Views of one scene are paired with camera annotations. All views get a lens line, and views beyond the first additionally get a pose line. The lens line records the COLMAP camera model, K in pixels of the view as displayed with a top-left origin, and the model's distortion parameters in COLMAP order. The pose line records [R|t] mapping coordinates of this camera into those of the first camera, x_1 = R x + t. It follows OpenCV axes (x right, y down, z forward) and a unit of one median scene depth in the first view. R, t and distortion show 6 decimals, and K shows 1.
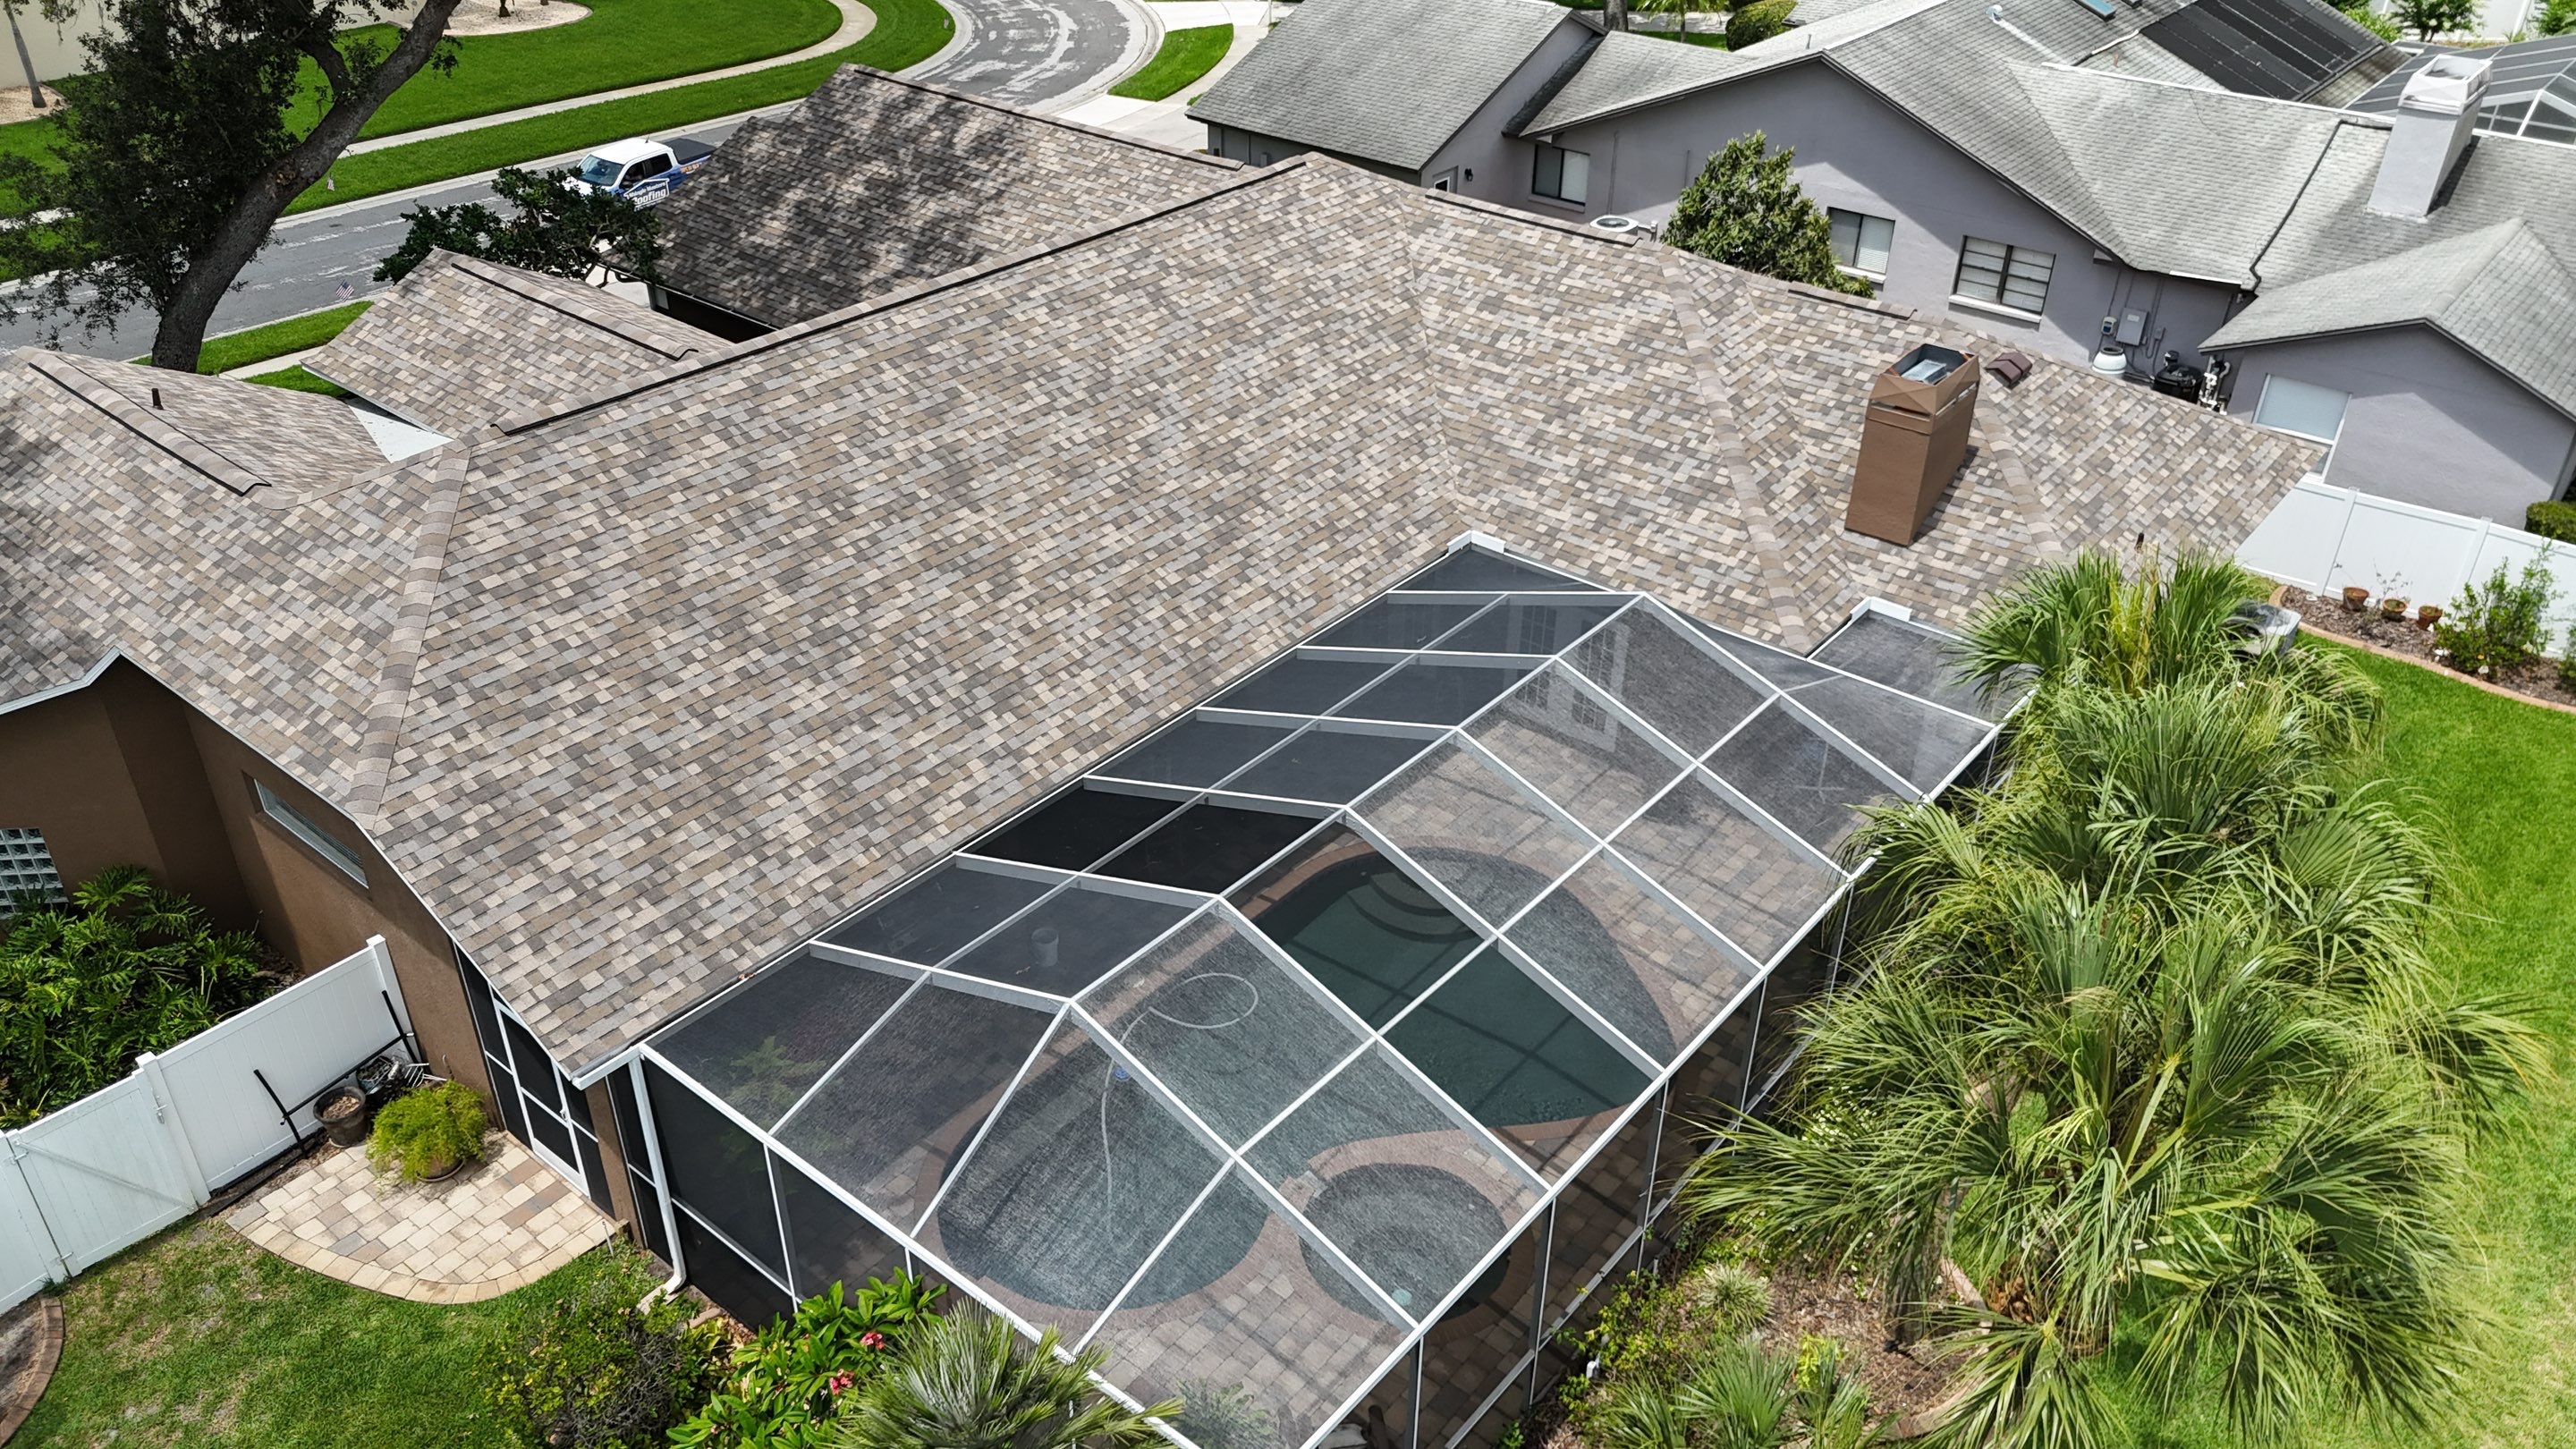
lens RADIAL K [[1895.4, 0, 1288.0], [0, 1895.4, 724.5], [0, 0, 1]] dist [0.080609, -0.088007]
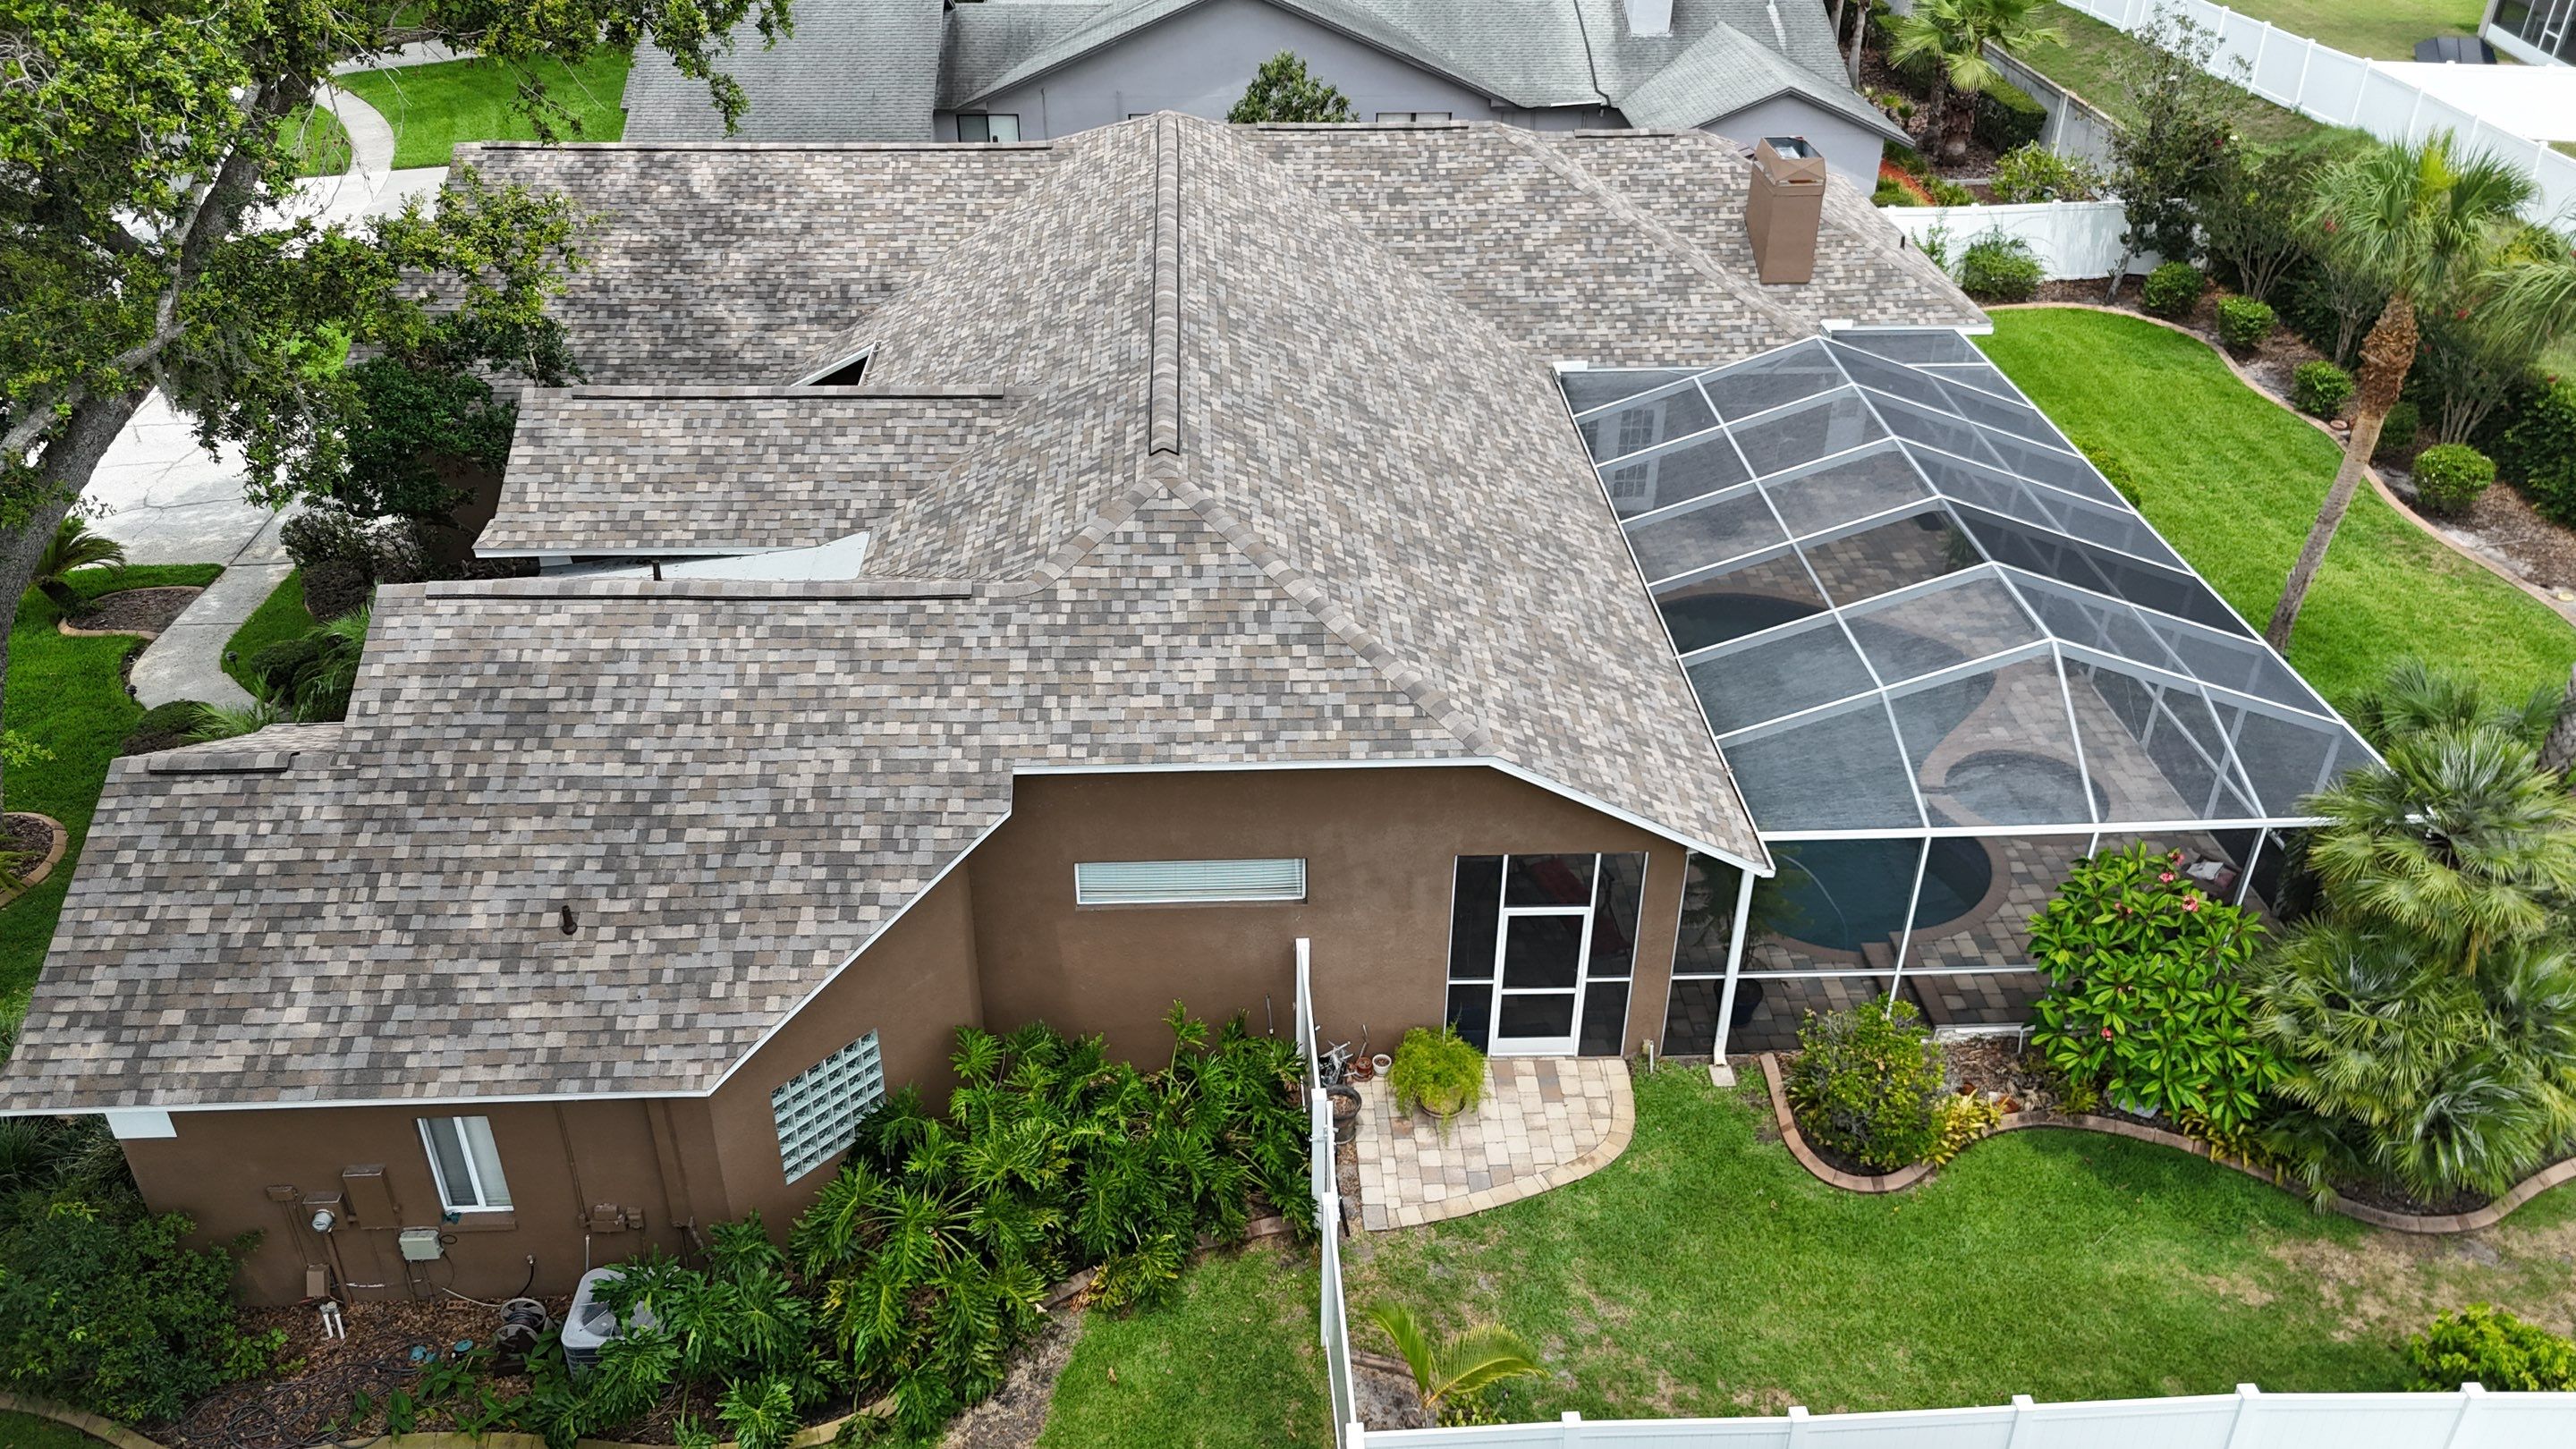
lens RADIAL K [[1885.6, 0, 1288.0], [0, 1885.6, 724.5], [0, 0, 1]] dist [0.158129, -0.469685]
pose [[0.740518, -0.363231, 0.565417, -0.890640], [0.360808, 0.924693, 0.121491, -0.107695], [-0.566967, 0.114041, 0.815808, 0.144009]]
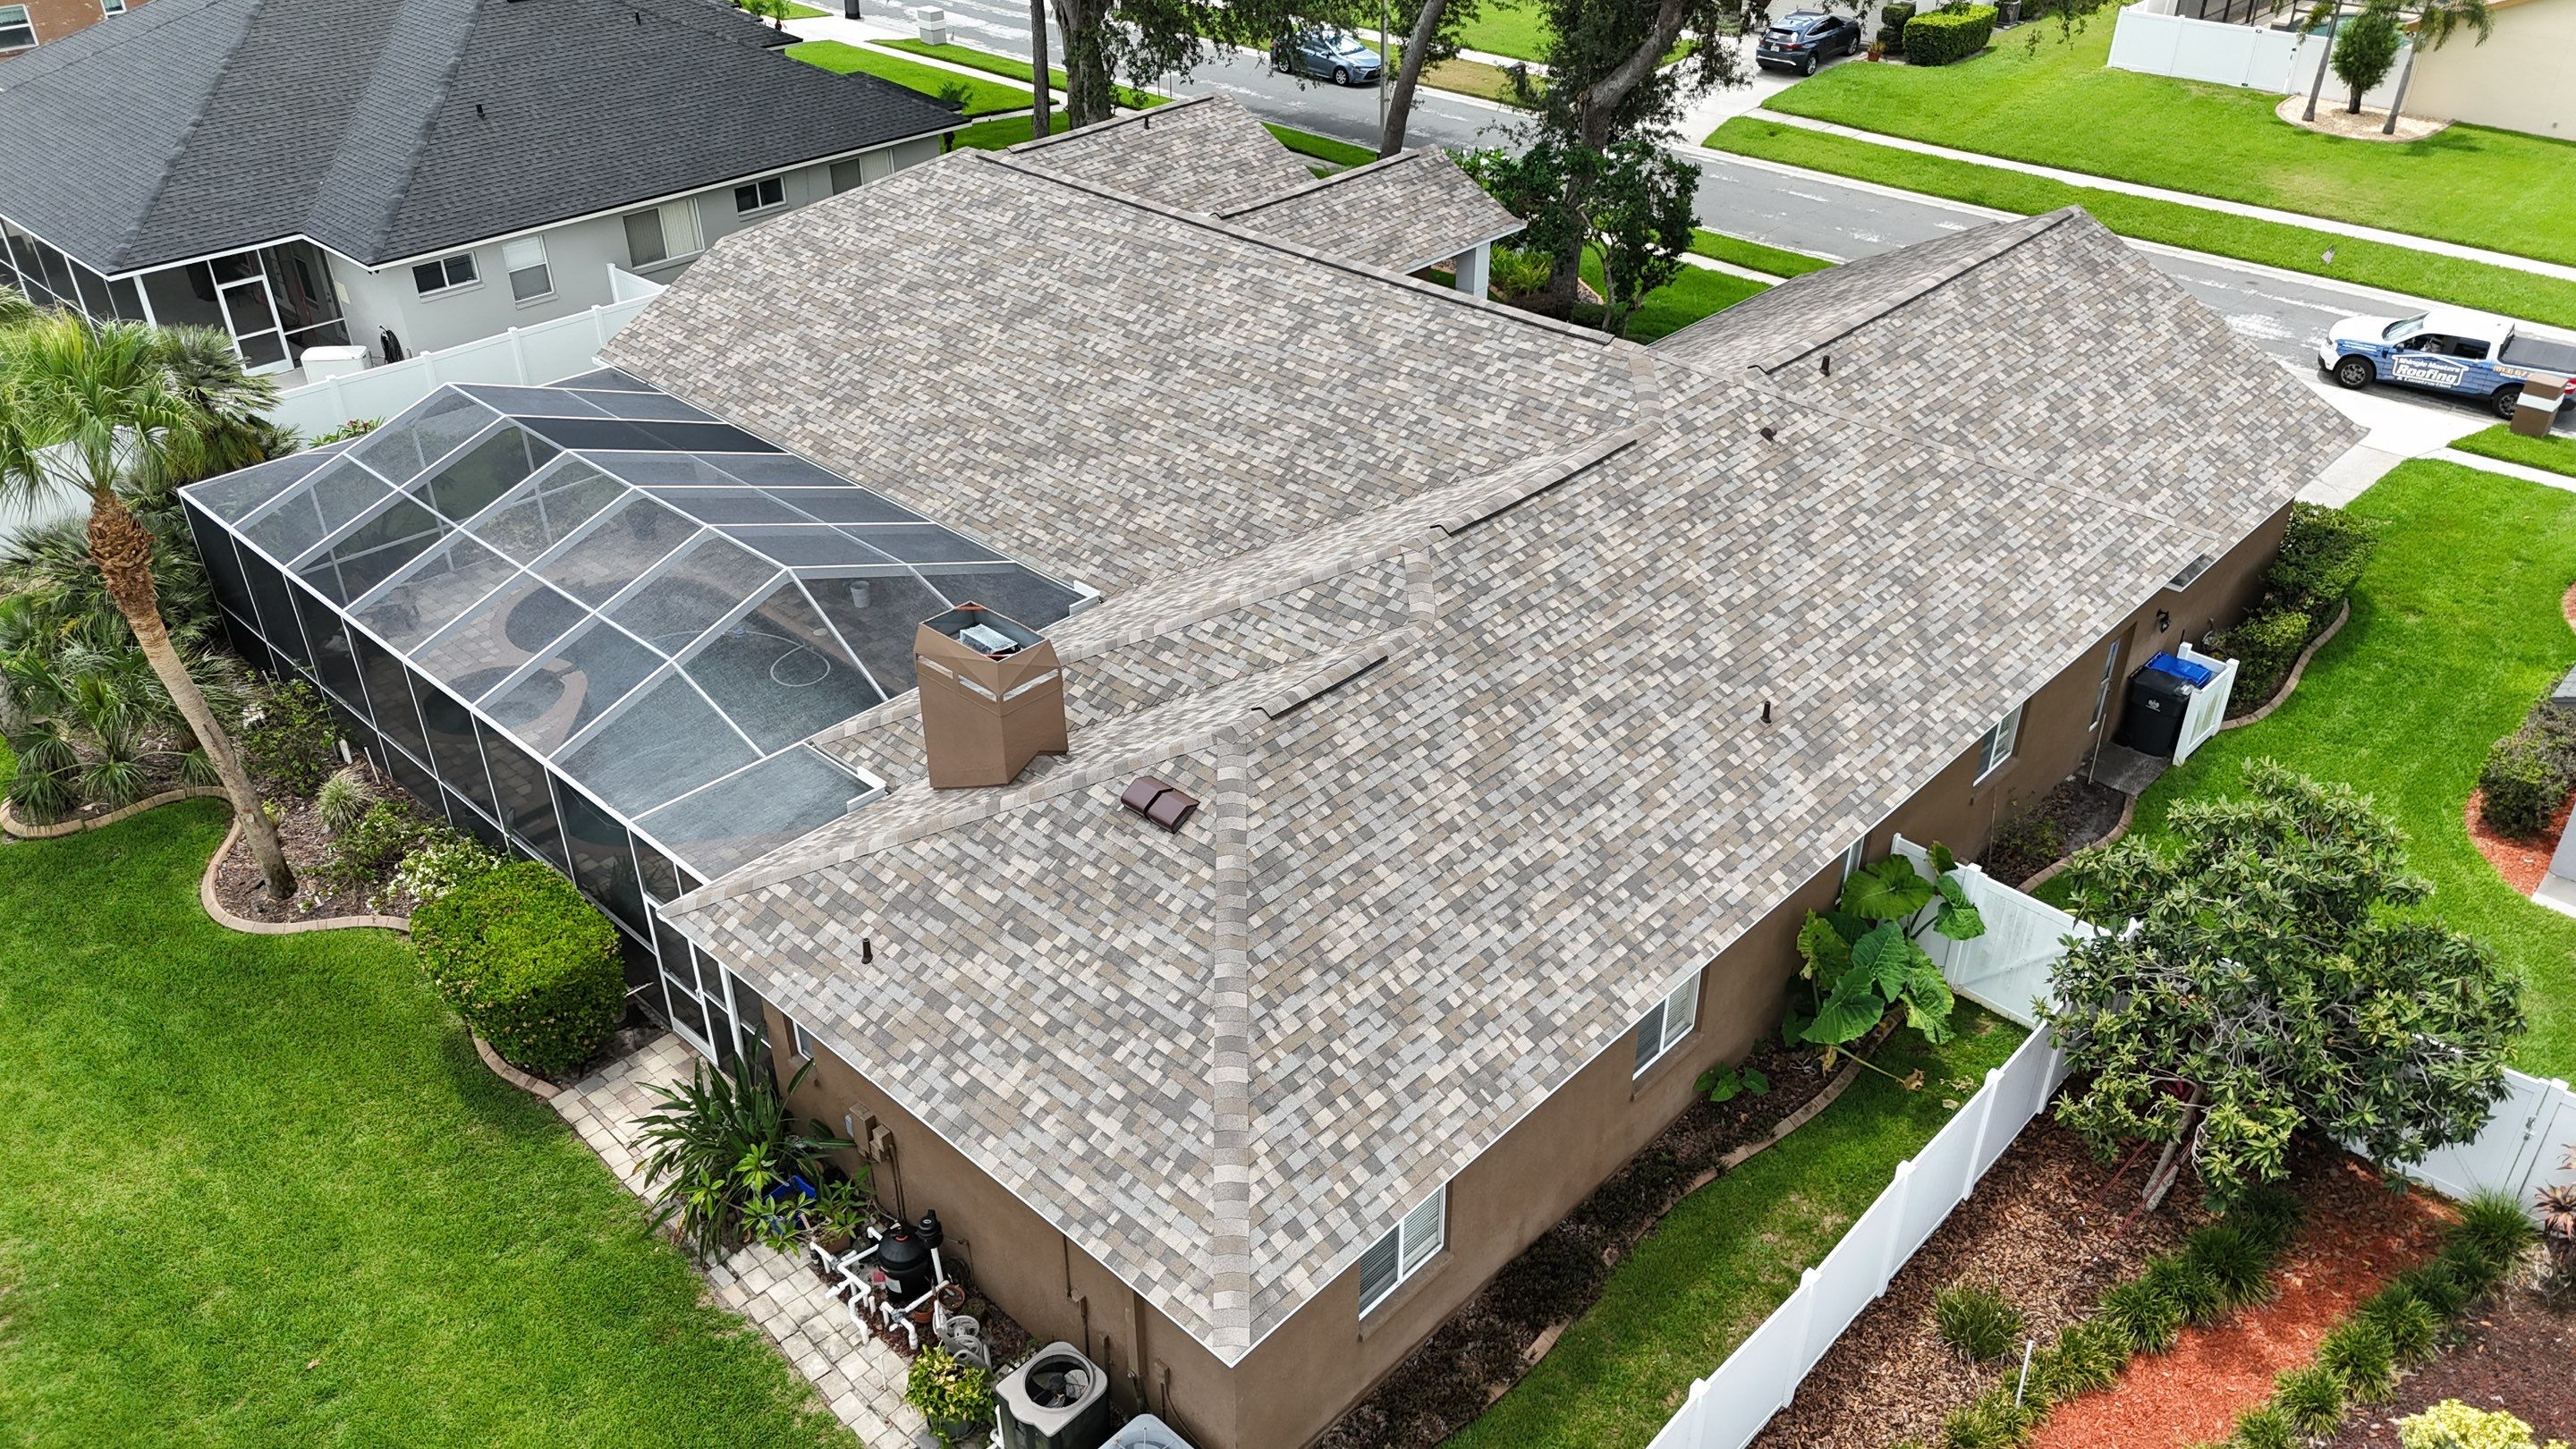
lens RADIAL K [[1895.4, 0, 1288.0], [0, 1895.4, 724.5], [0, 0, 1]] dist [0.080609, -0.088007]
pose [[-0.071381, 0.520015, -0.851169, 1.117180], [-0.530544, 0.702825, 0.473878, -0.661430], [0.844646, 0.485409, 0.225722, 0.986529]]
